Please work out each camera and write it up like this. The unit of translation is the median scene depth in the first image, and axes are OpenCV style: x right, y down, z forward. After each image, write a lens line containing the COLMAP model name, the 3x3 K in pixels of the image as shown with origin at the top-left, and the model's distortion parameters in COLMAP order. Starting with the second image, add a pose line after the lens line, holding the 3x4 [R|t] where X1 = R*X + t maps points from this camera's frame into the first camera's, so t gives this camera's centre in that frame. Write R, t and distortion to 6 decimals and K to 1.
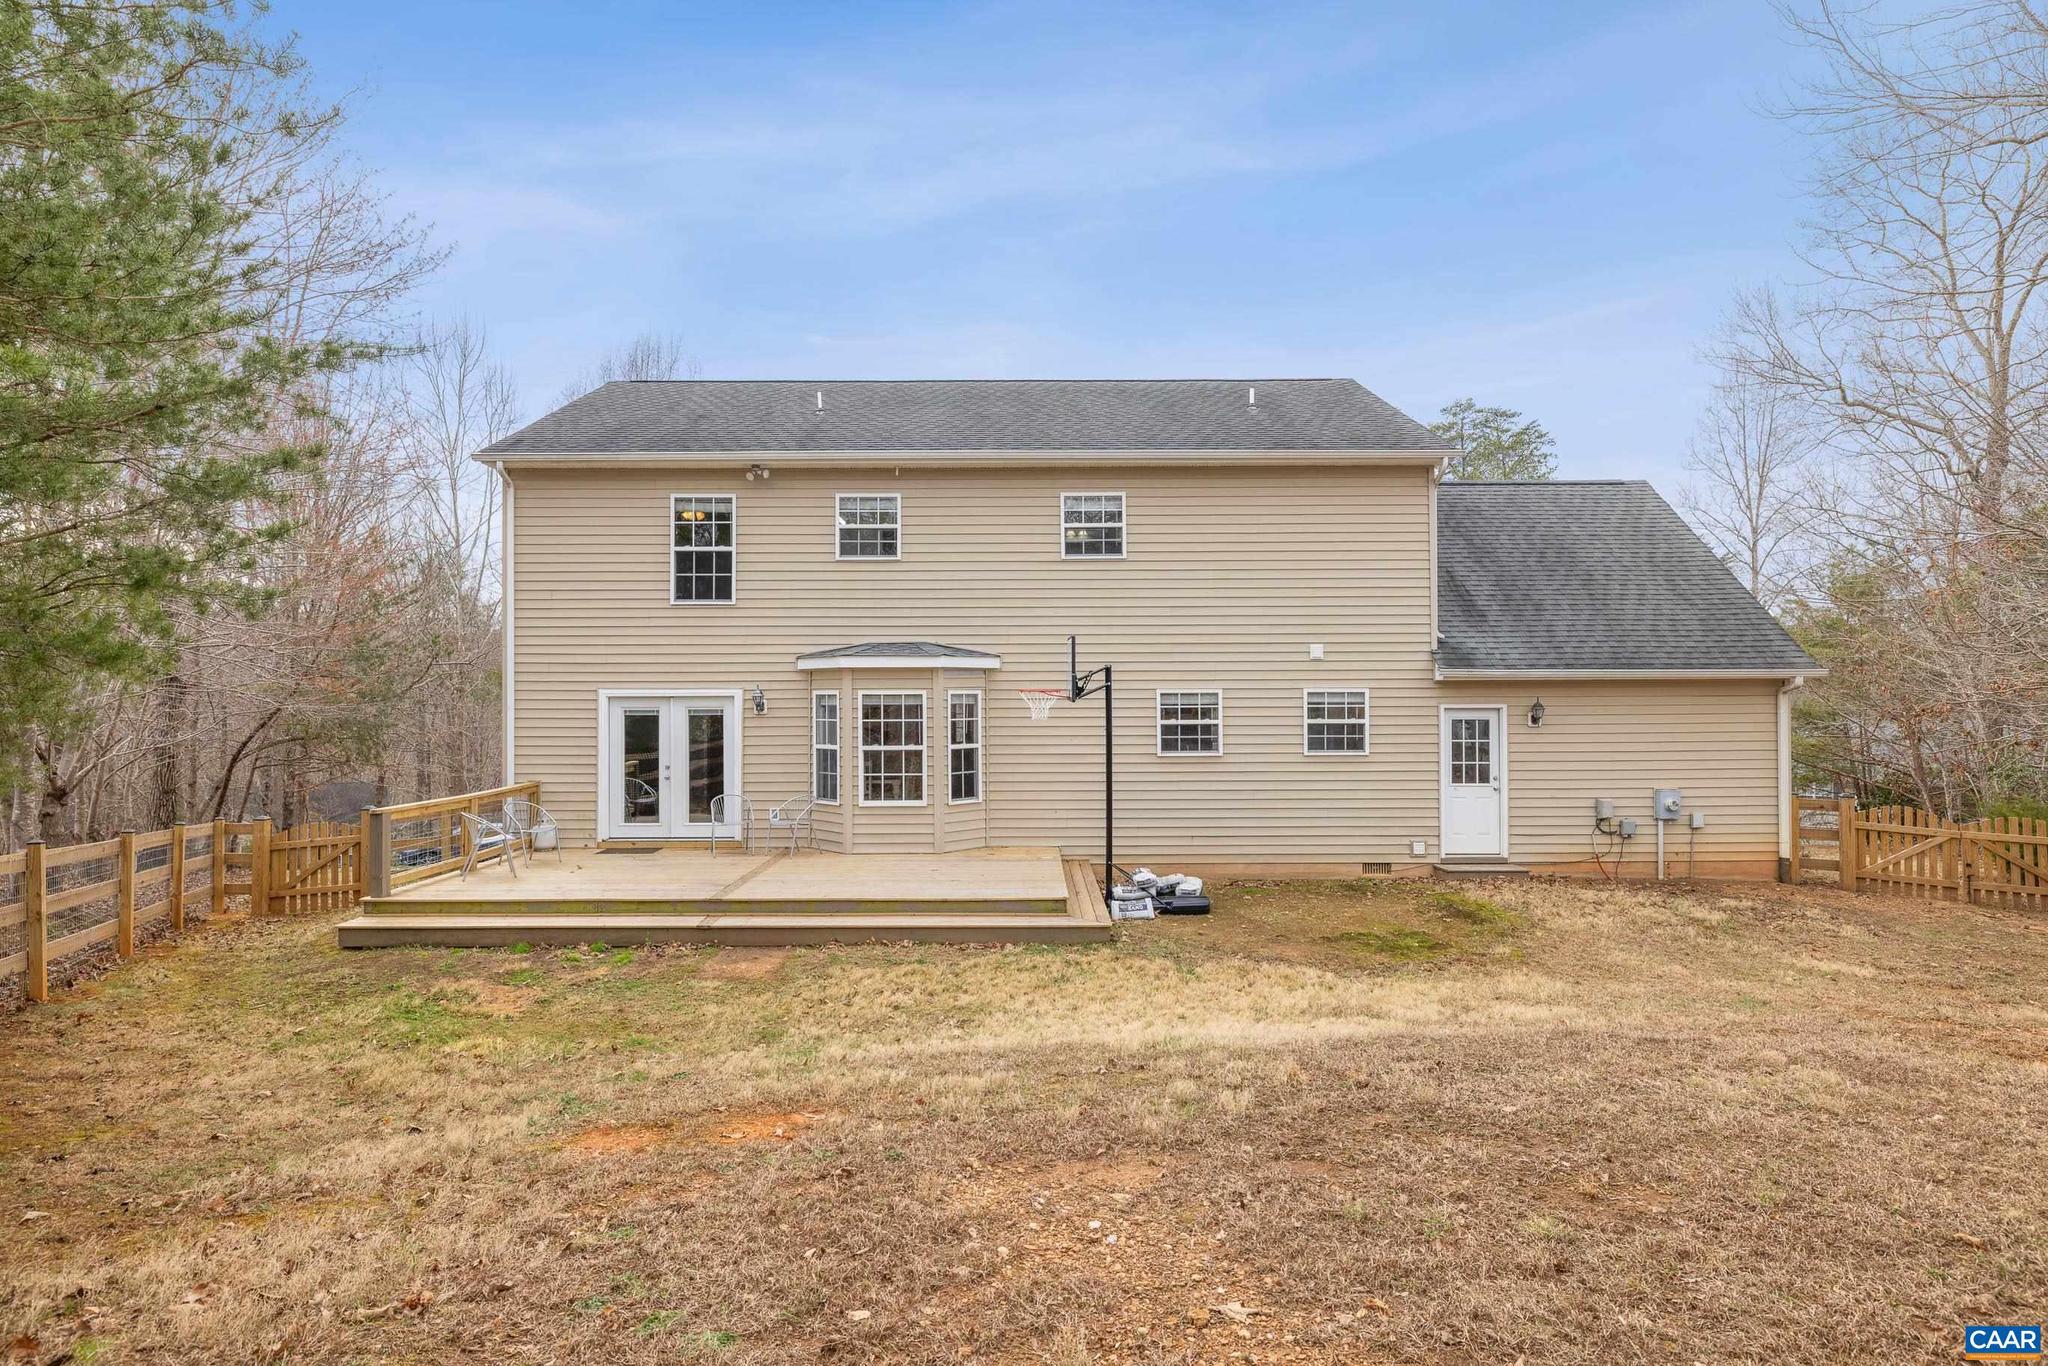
lens RADIAL K [[1111.2, 0, 1028.0], [0, 1111.2, 683.9], [0, 0, 1]] dist [-0.005731, -0.000529]
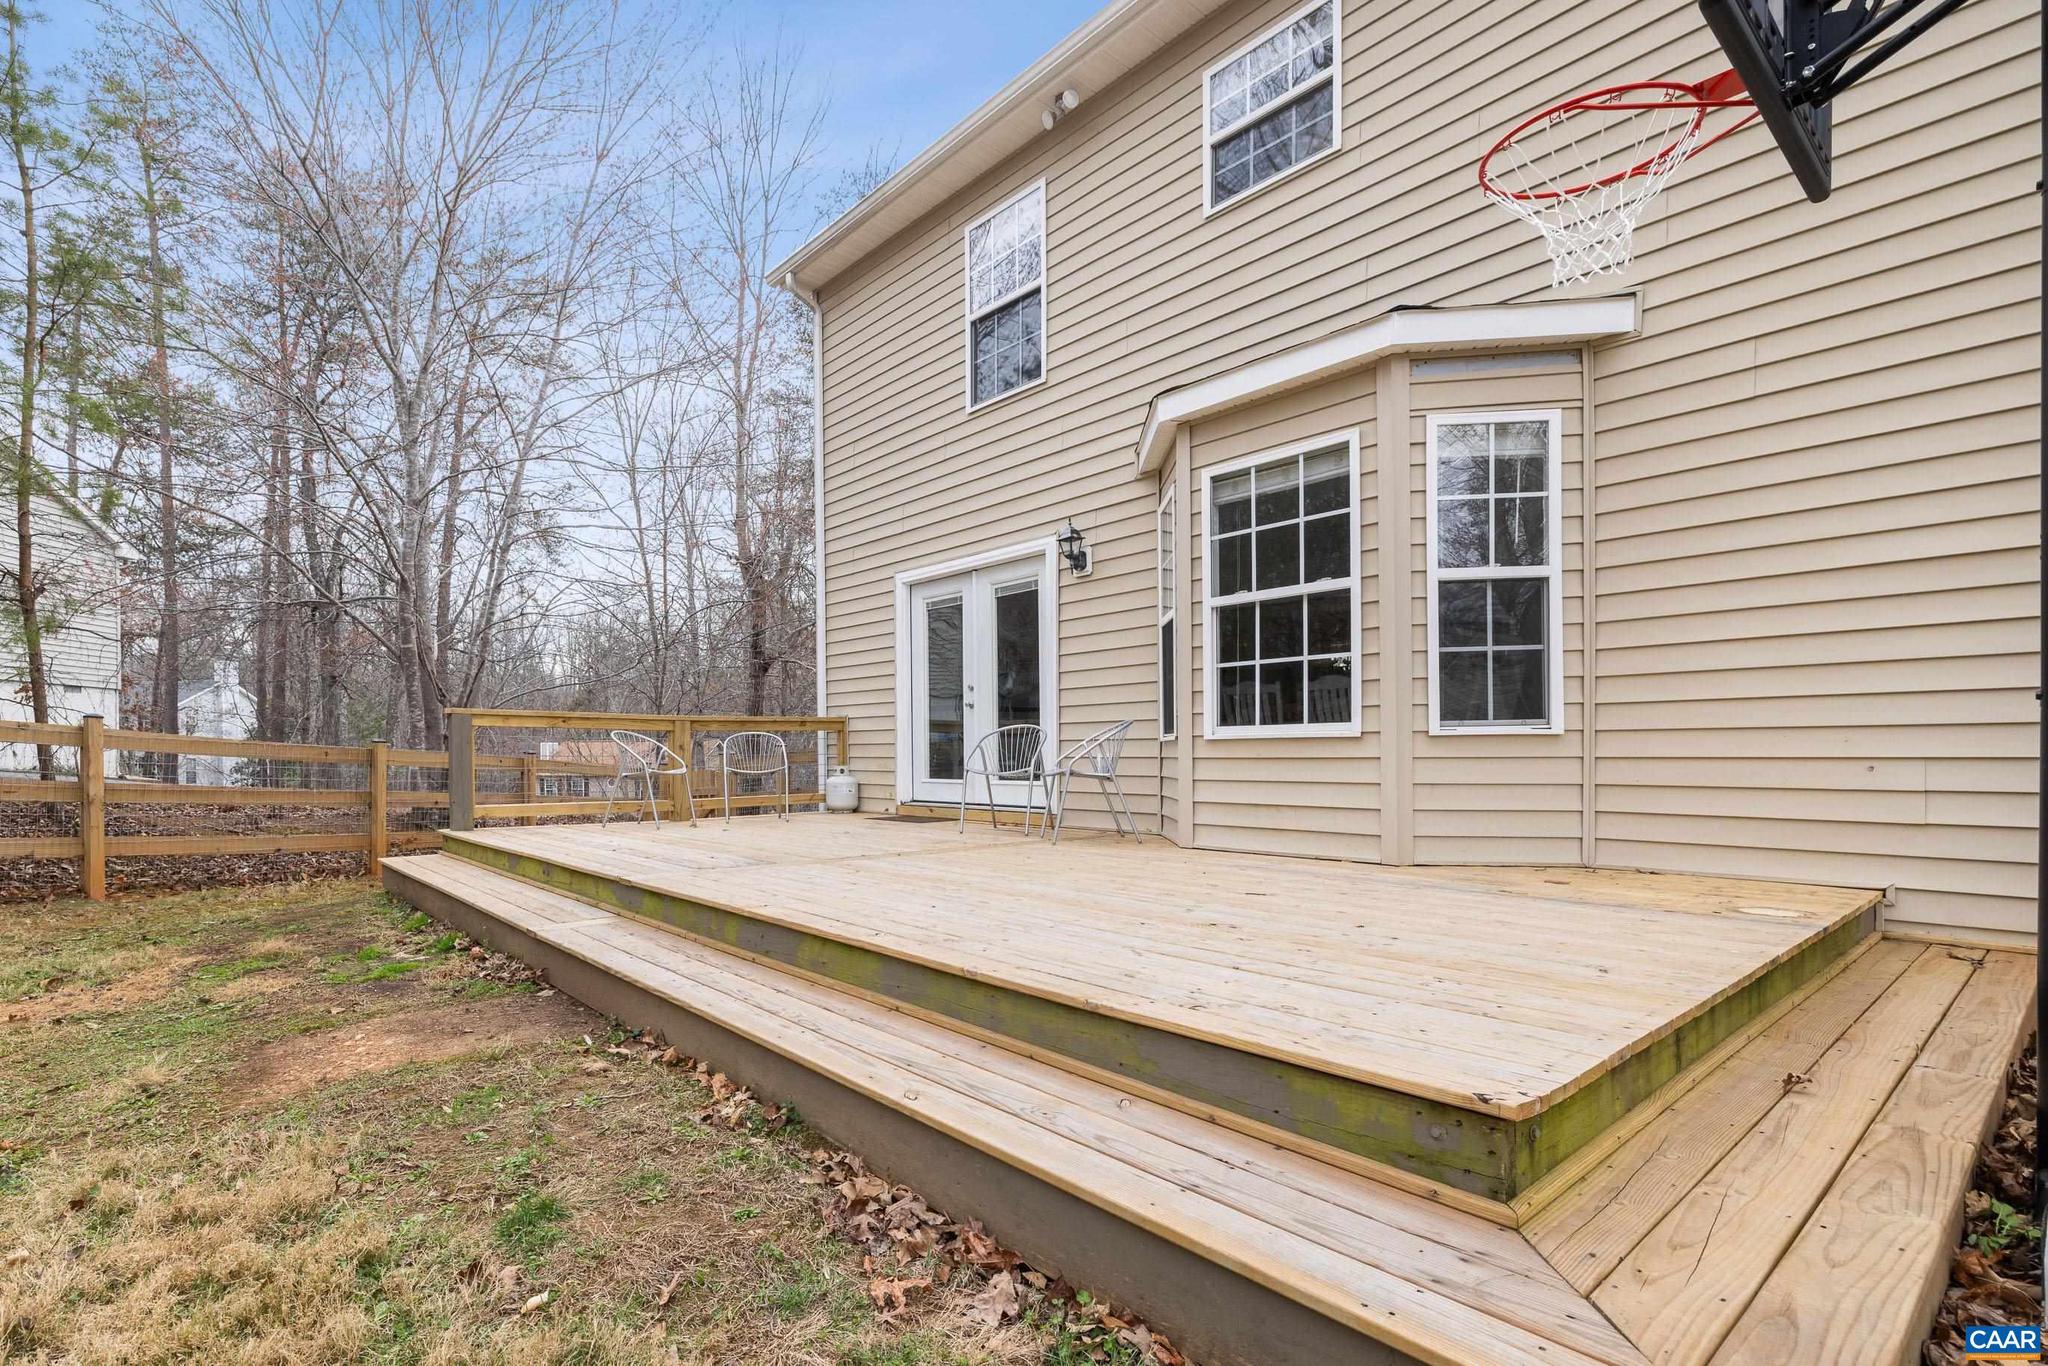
lens RADIAL K [[951.2, 0, 911.7], [0, 951.2, 755.0], [0, 0, 1]] dist [0.003117, 0.000016]
pose [[0.611986, 0.000643, -0.790868, 0.067545], [0.009562, 0.999921, 0.008212, 0.107742], [0.790811, -0.012588, 0.611931, 0.656346]]
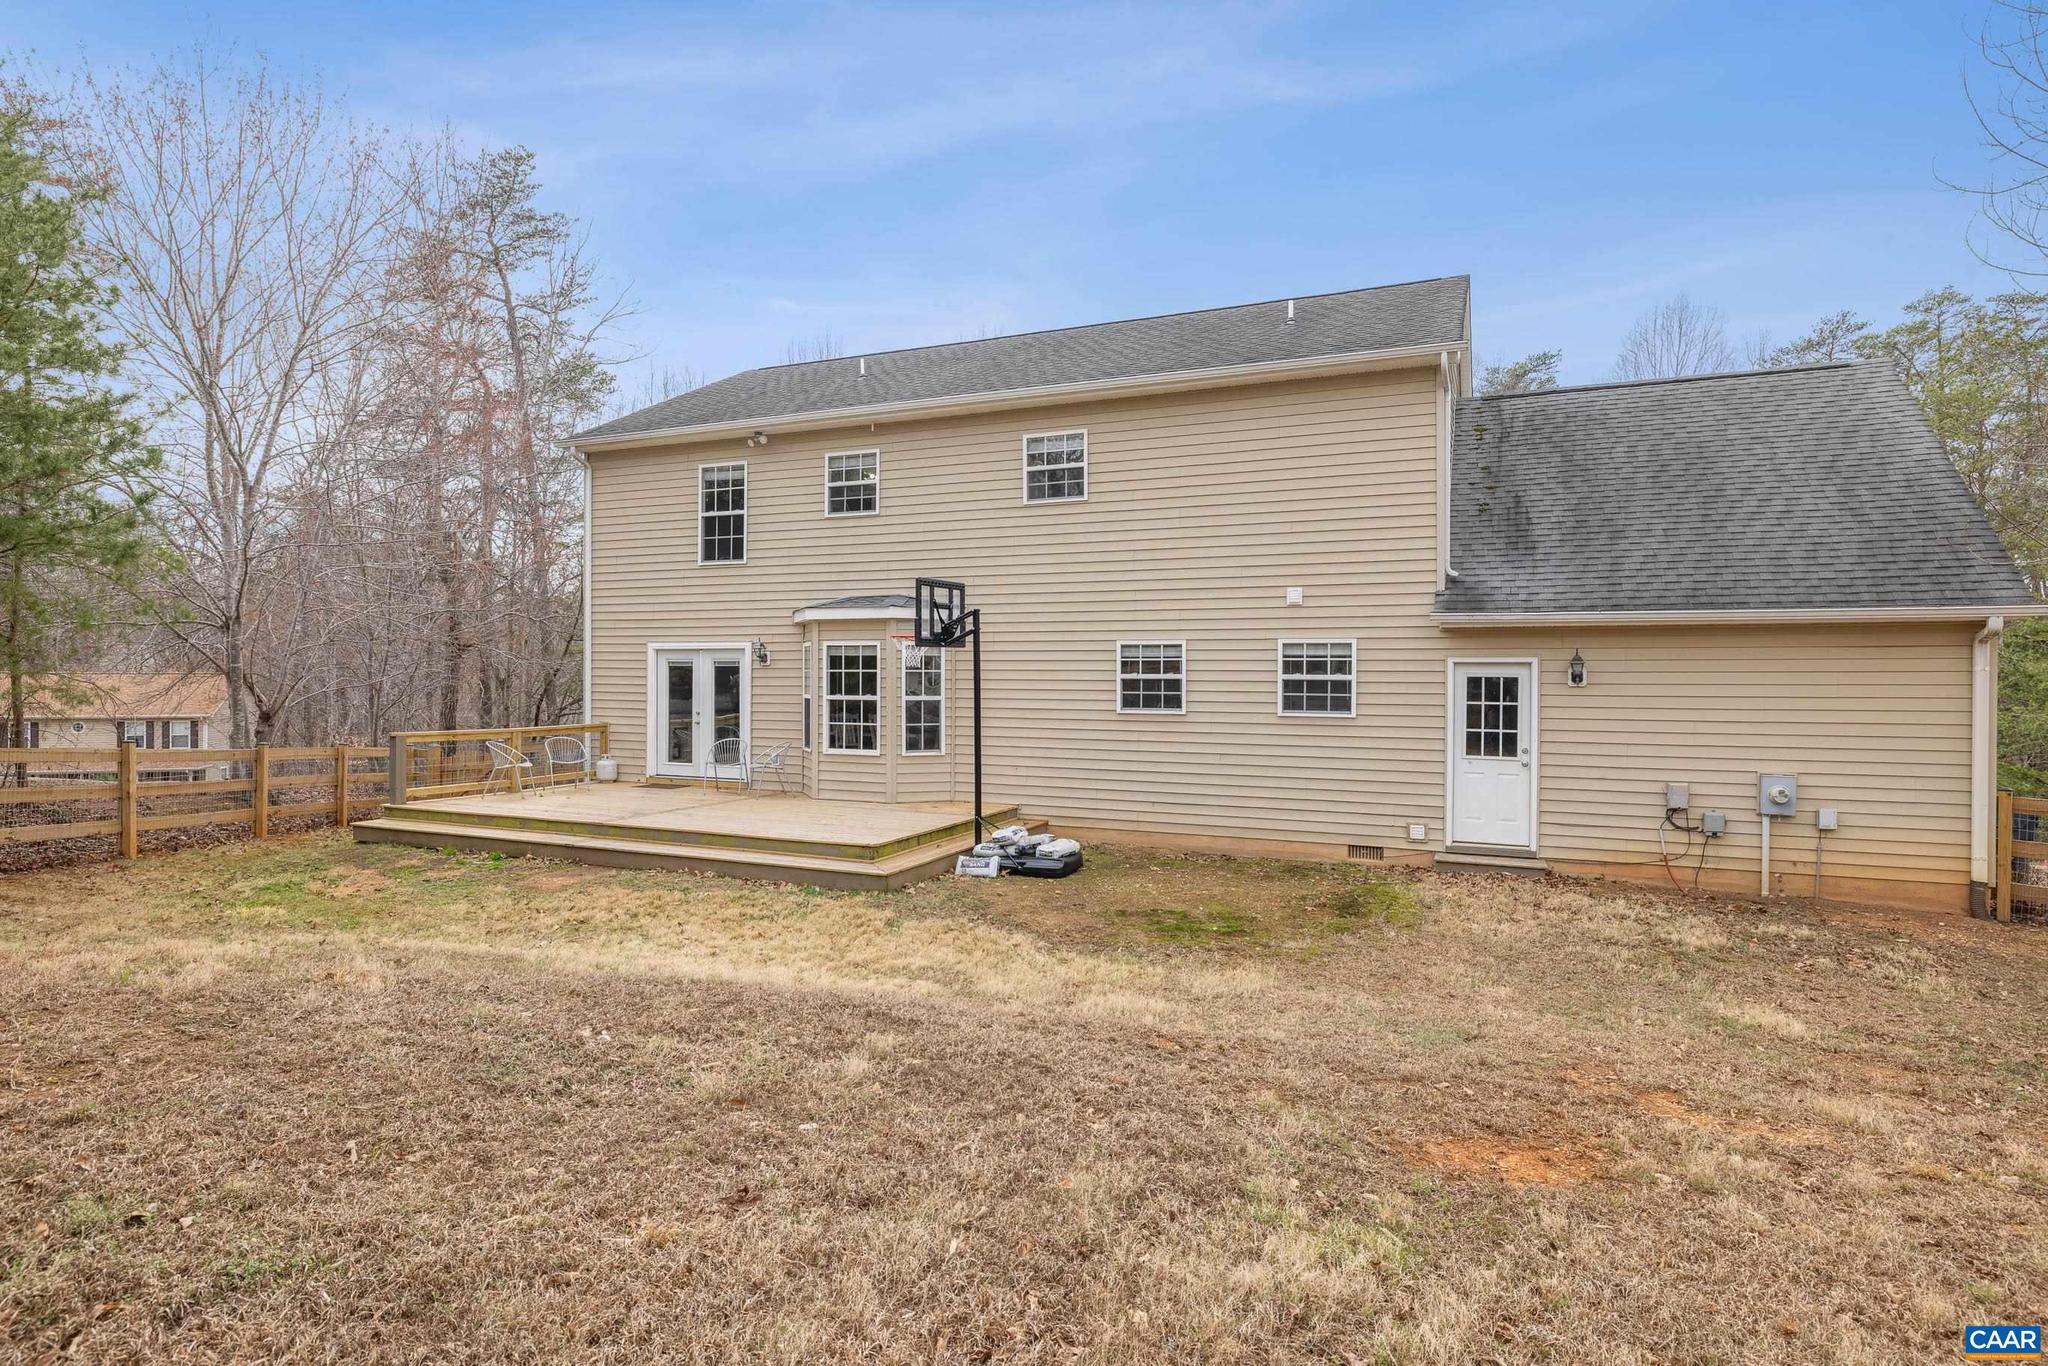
lens RADIAL K [[1111.2, 0, 1024.7], [0, 1111.2, 678.6], [0, 0, 1]] dist [-0.005731, -0.000529]
pose [[0.909253, 0.009386, -0.416139, 0.431308], [-0.005957, 0.999937, 0.009539, 0.028209], [0.416202, -0.006194, 0.909251, 0.130776]]
